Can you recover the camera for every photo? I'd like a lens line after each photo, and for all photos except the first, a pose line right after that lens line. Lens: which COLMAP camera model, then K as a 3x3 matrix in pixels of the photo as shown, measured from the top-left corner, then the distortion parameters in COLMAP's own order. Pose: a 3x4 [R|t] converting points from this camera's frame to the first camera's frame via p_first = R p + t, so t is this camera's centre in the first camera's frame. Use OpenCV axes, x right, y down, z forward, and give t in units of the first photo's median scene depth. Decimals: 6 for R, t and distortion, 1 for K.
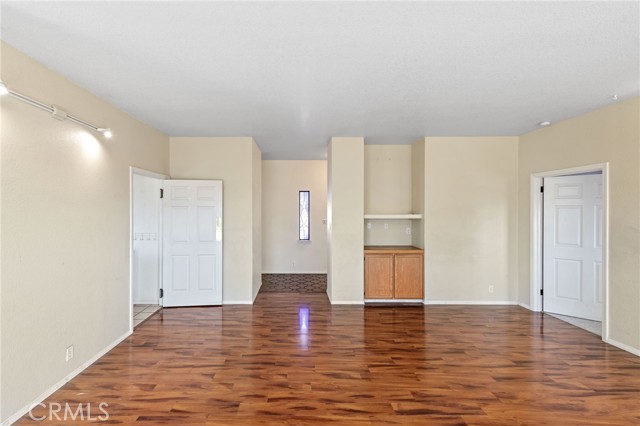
lens RADIAL K [[274.7, 0, 296.9], [0, 274.7, 211.5], [0, 0, 1]] dist [0.008306, 0.000103]
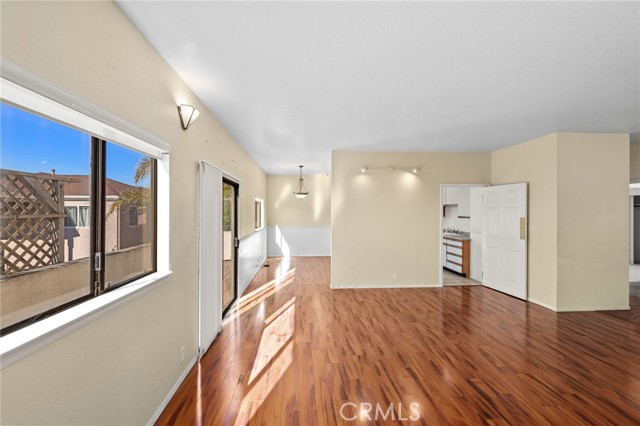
lens RADIAL K [[254.2, 0, 309.3], [0, 254.2, 211.3], [0, 0, 1]] dist [-0.000205, -0.000120]
pose [[0.047963, 0.001250, -0.998848, 1.079457], [-0.005133, 0.999986, 0.001005, 0.000488], [0.998836, 0.005078, 0.047969, 0.195387]]
